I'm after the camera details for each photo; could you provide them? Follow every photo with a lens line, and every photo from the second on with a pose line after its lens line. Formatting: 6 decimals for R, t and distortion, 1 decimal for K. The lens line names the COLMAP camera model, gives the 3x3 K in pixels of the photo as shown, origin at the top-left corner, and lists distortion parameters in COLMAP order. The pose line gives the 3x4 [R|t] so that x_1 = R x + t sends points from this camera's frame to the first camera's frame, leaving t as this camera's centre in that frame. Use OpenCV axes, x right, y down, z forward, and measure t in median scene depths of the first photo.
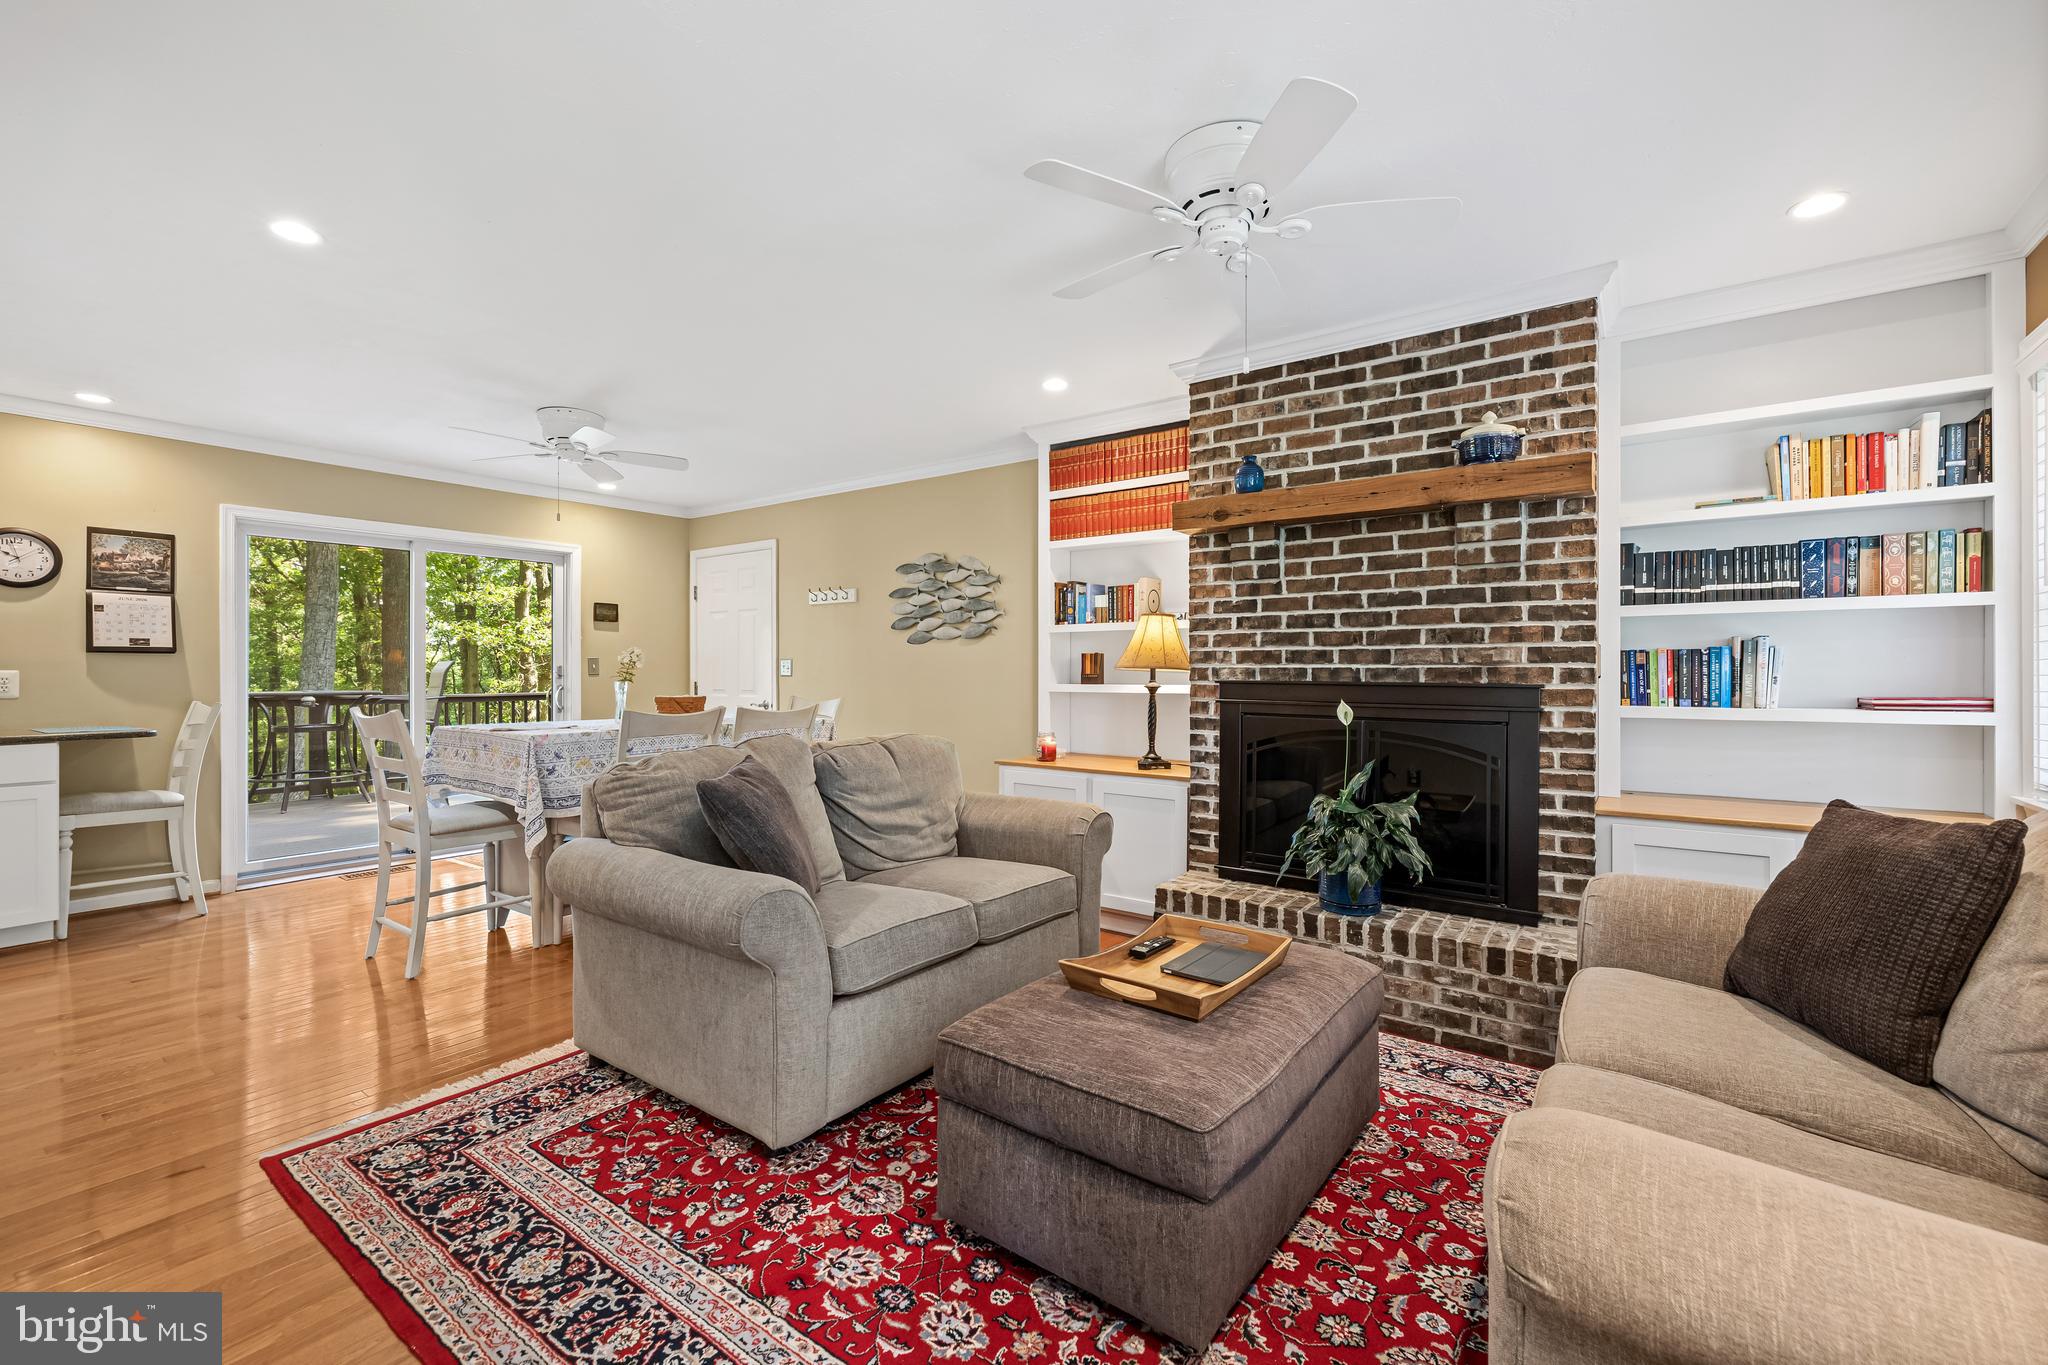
lens RADIAL K [[878.9, 0, 1028.7], [0, 878.9, 677.4], [0, 0, 1]] dist [0.002275, 0.000073]
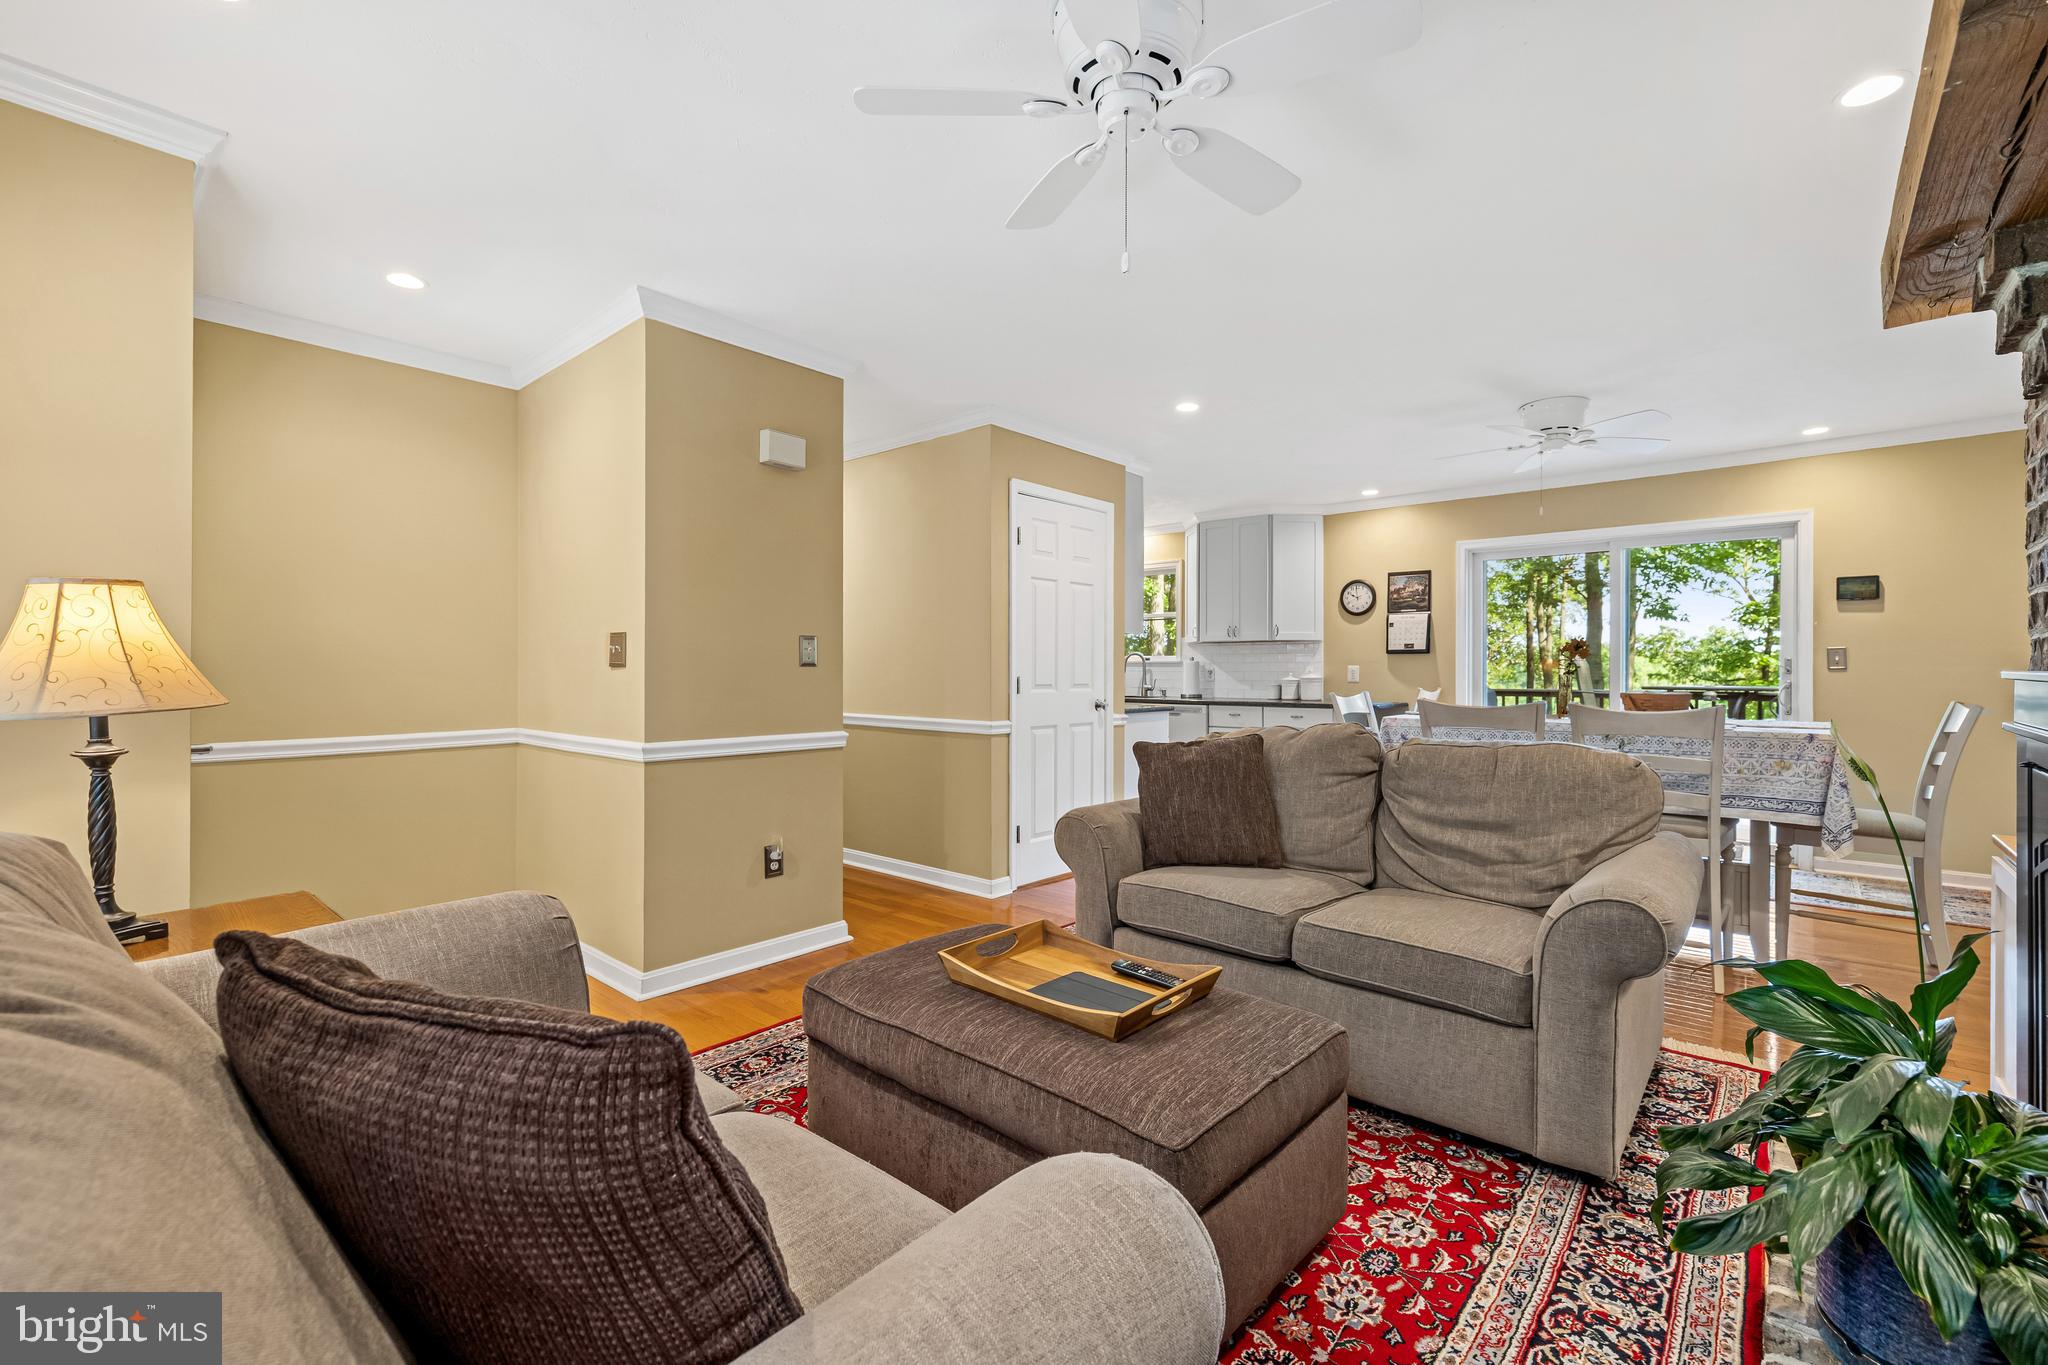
lens RADIAL K [[878.9, 0, 1023.0], [0, 878.9, 673.1], [0, 0, 1]] dist [0.002275, 0.000073]
pose [[-0.092333, 0.001058, -0.995728, 0.493898], [-0.008249, 0.999964, 0.001828, 0.007074], [0.995694, 0.008383, -0.092321, 0.482481]]
